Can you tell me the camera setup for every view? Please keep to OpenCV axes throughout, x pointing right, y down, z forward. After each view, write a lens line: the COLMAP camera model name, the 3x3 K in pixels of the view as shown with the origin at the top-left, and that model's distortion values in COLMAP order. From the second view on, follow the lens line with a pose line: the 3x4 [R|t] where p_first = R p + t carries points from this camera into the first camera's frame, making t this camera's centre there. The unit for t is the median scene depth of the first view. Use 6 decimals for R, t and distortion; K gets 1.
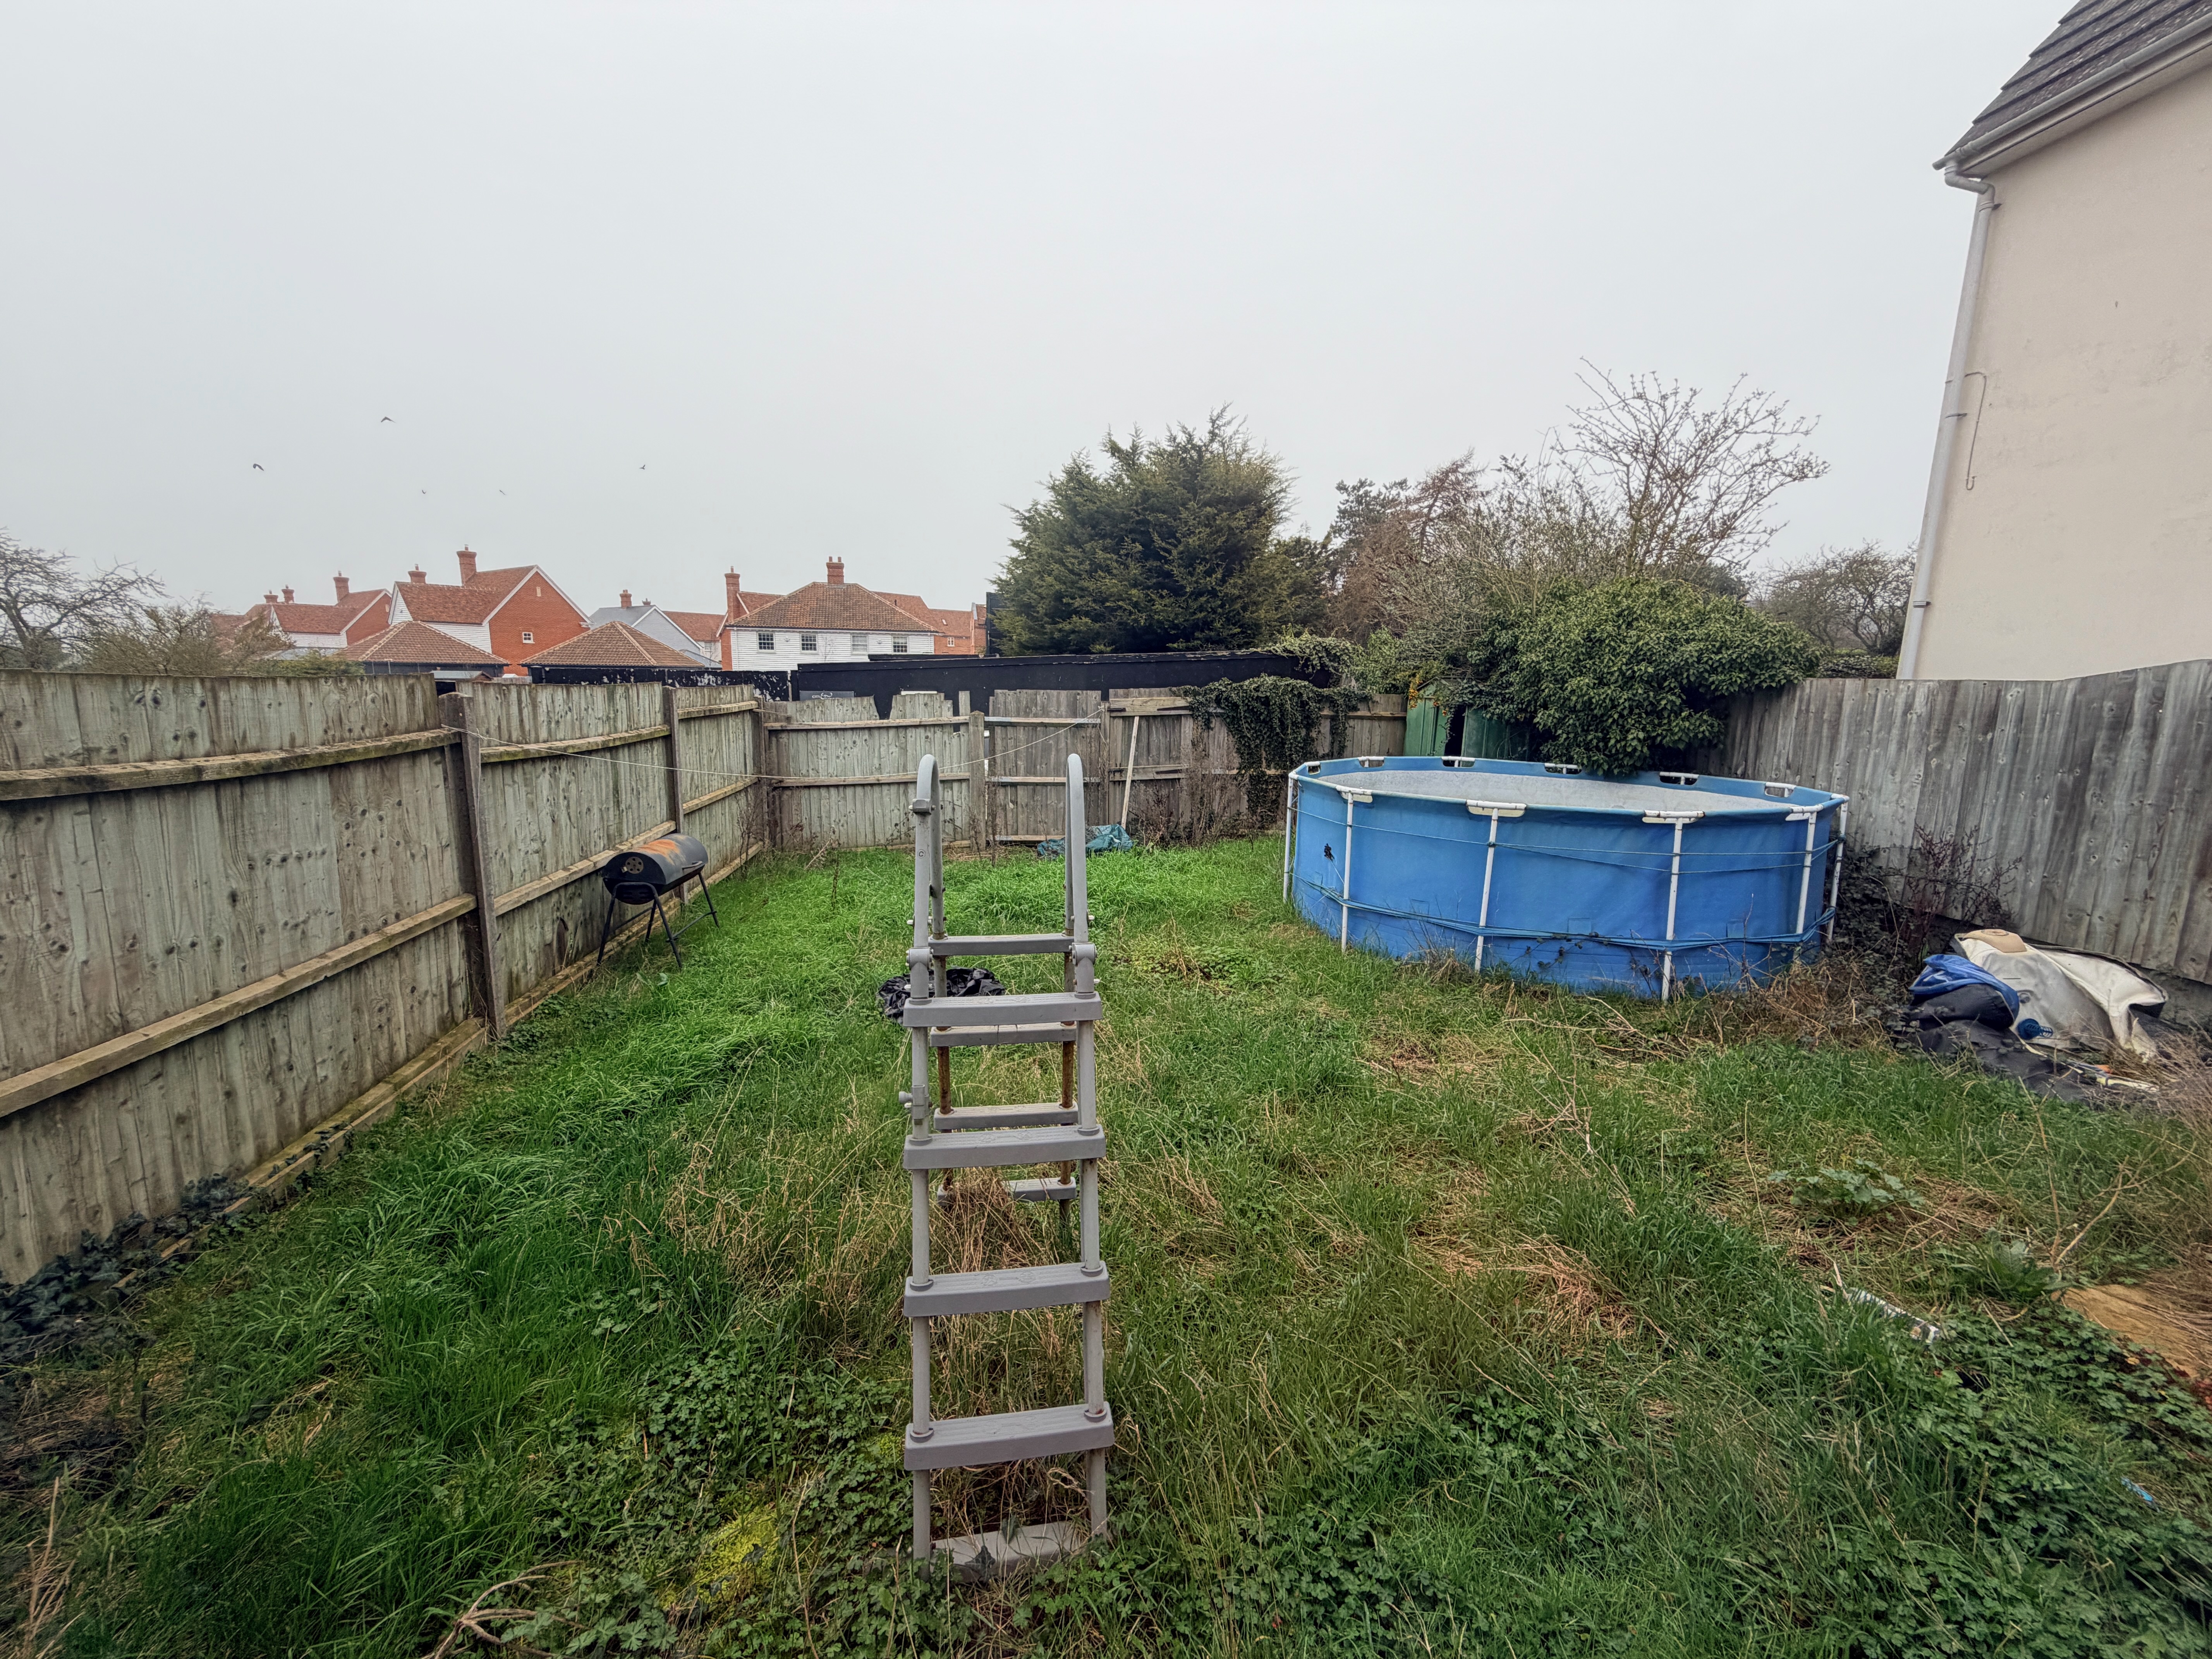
lens RADIAL K [[881.4, 0, 1098.6], [0, 881.4, 827.9], [0, 0, 1]] dist [-0.000465, -0.000131]
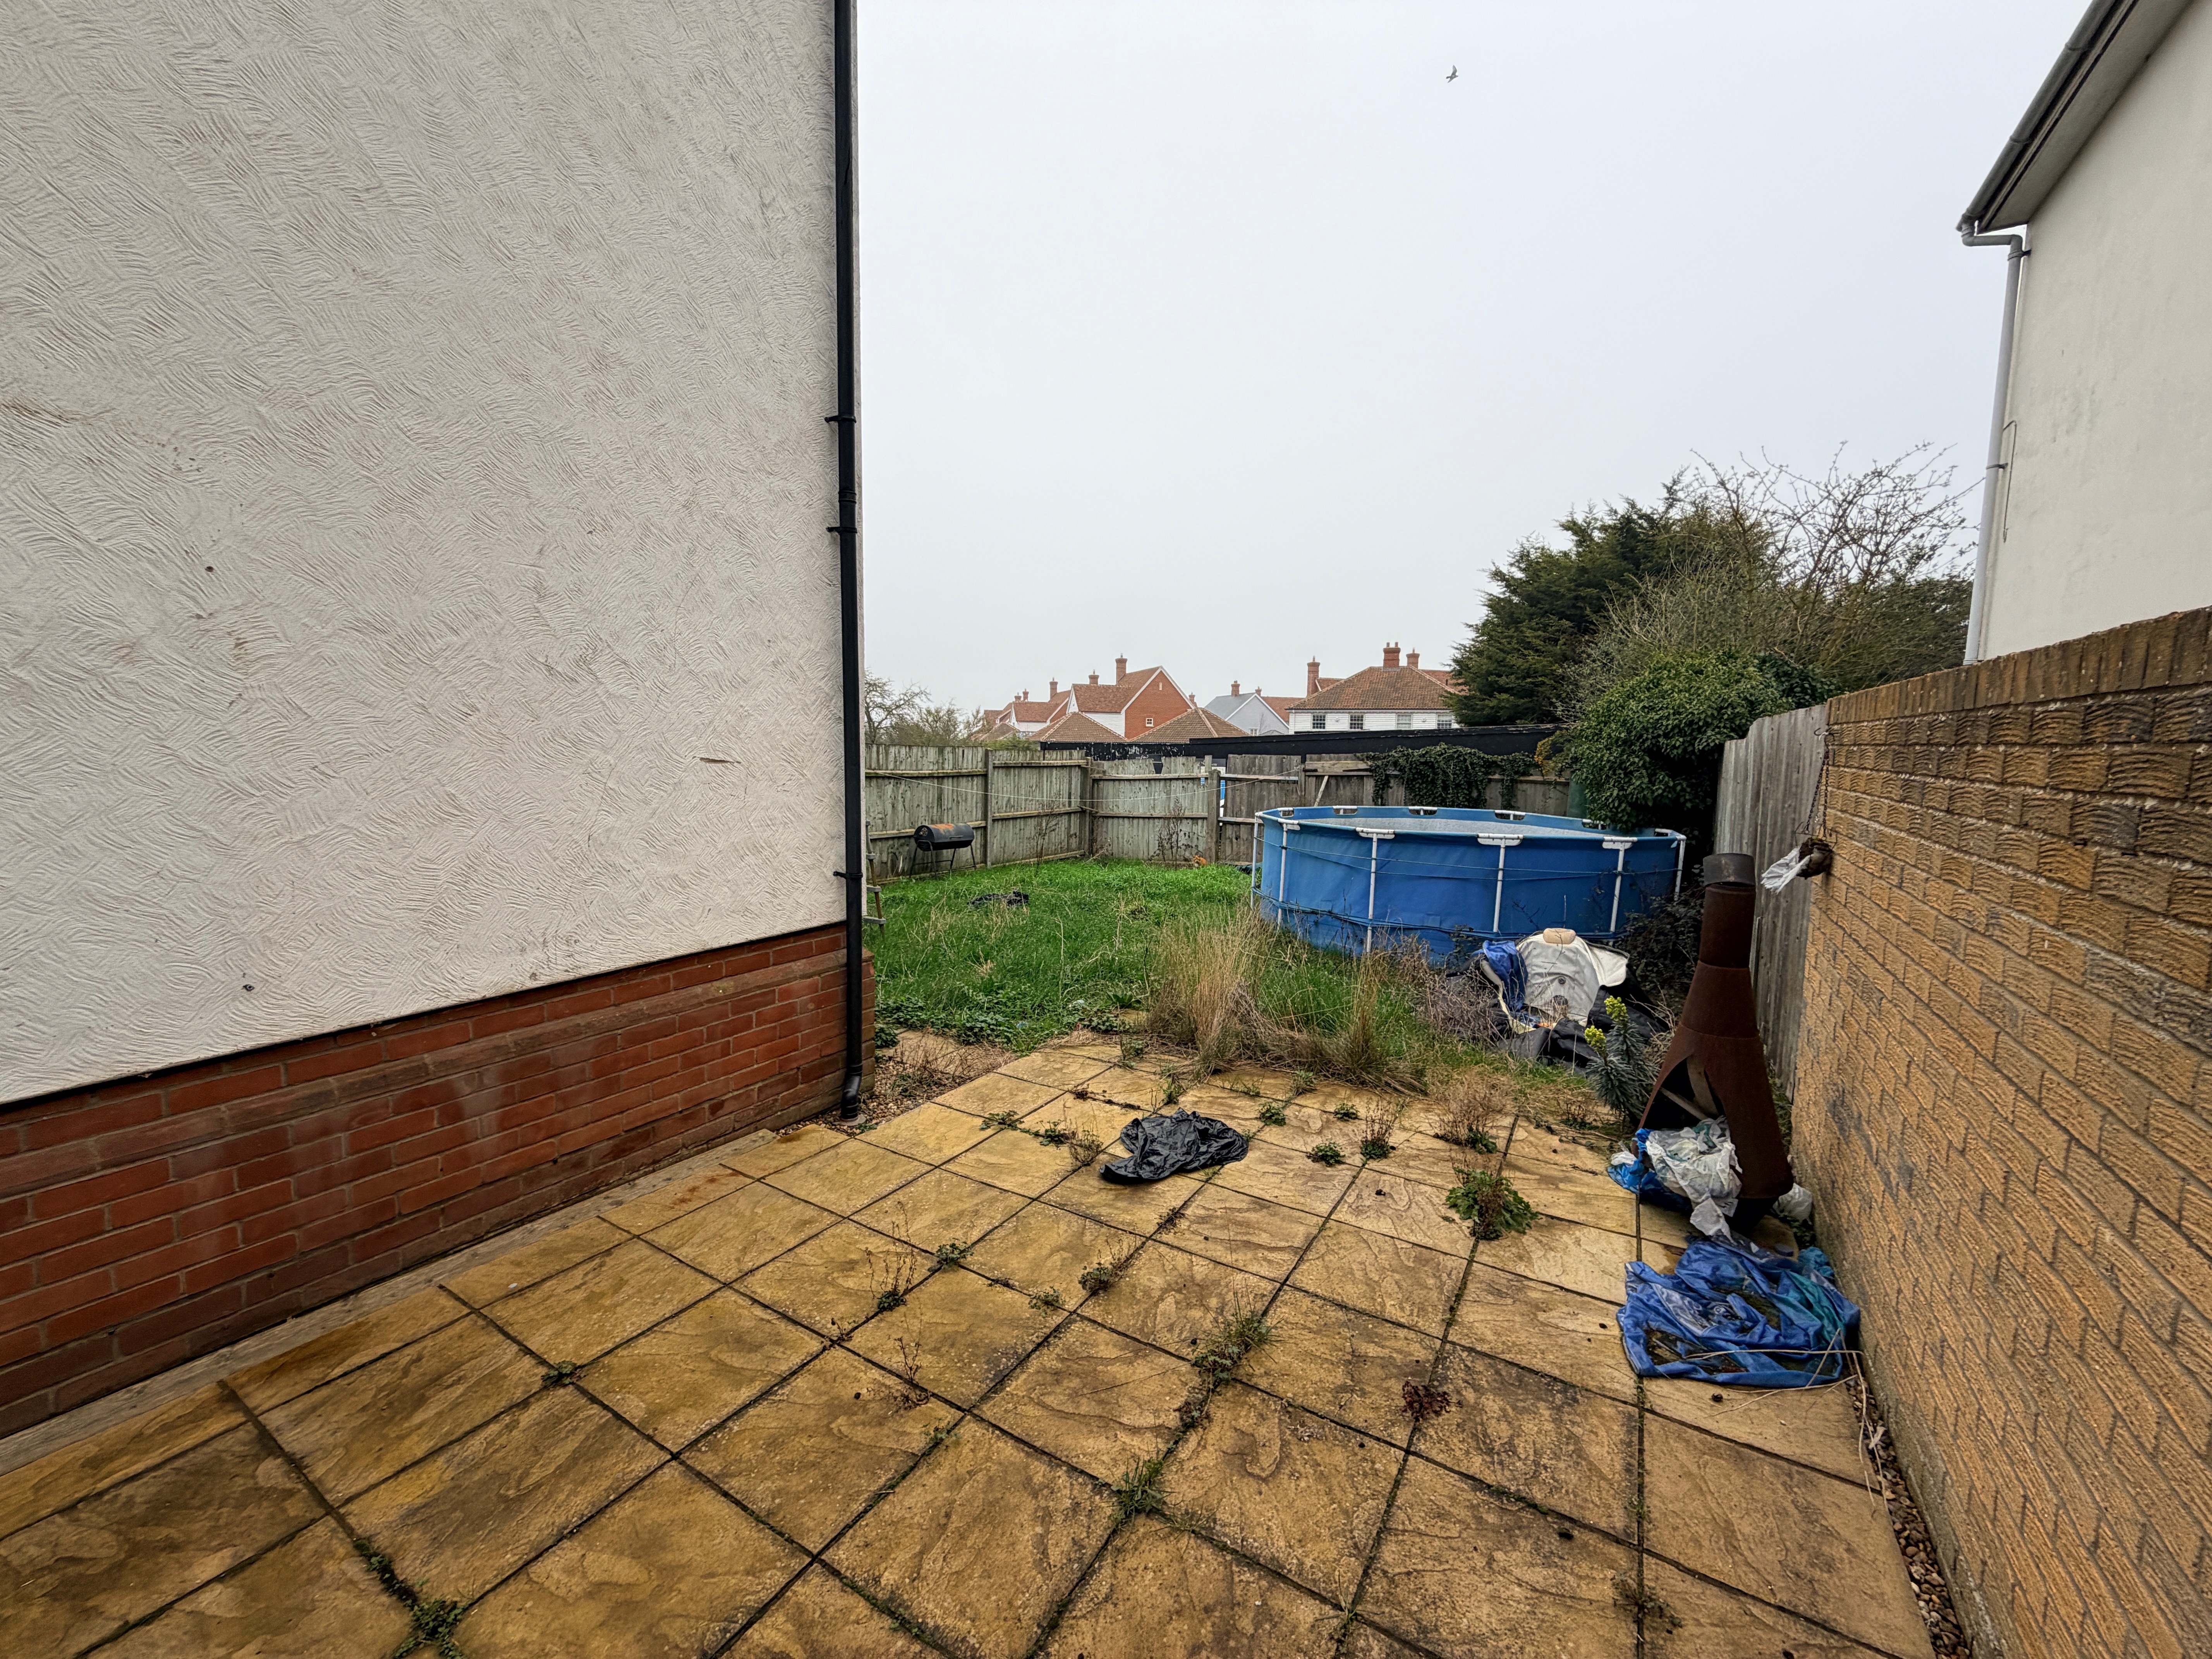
lens RADIAL K [[881.4, 0, 1098.6], [0, 881.4, 827.9], [0, 0, 1]] dist [-0.000465, -0.000131]
pose [[0.783951, 0.056565, -0.618241, 0.577279], [-0.110662, 0.992624, -0.049504, 0.049052], [0.610881, 0.107224, 0.784428, -0.201249]]
